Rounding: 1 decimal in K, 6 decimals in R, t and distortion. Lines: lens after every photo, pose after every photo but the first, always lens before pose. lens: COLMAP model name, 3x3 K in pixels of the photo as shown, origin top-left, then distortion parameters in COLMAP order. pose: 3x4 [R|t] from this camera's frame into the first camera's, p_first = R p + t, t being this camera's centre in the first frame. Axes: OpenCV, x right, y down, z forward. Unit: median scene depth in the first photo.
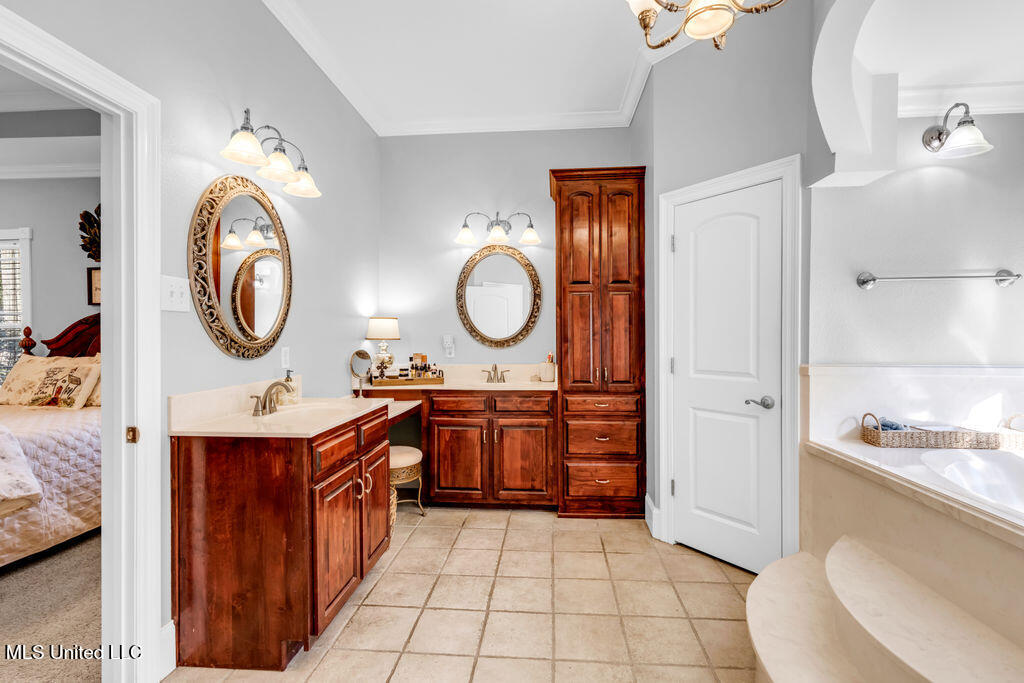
lens RADIAL K [[468.8, 0, 515.4], [0, 468.8, 338.2], [0, 0, 1]] dist [-0.000837, 0.000066]
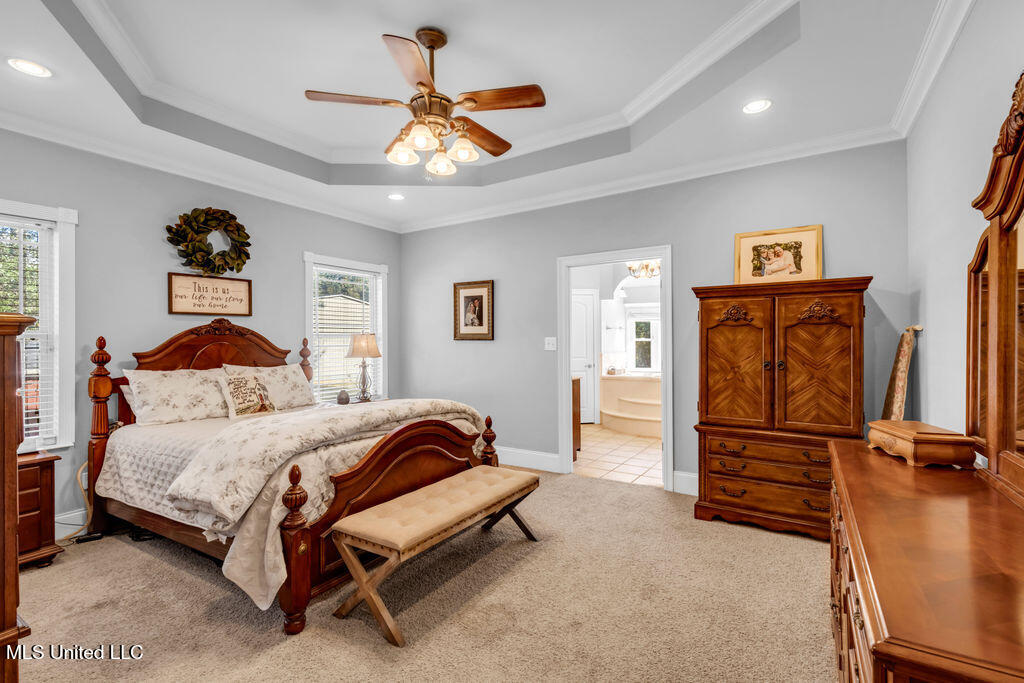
lens RADIAL K [[468.8, 0, 511.8], [0, 468.8, 342.7], [0, 0, 1]] dist [-0.000837, 0.000066]
pose [[0.471347, -0.001023, 0.881947, -1.428803], [0.005359, 0.999984, -0.001705, -0.008730], [-0.881931, 0.005530, 0.471345, -0.015097]]
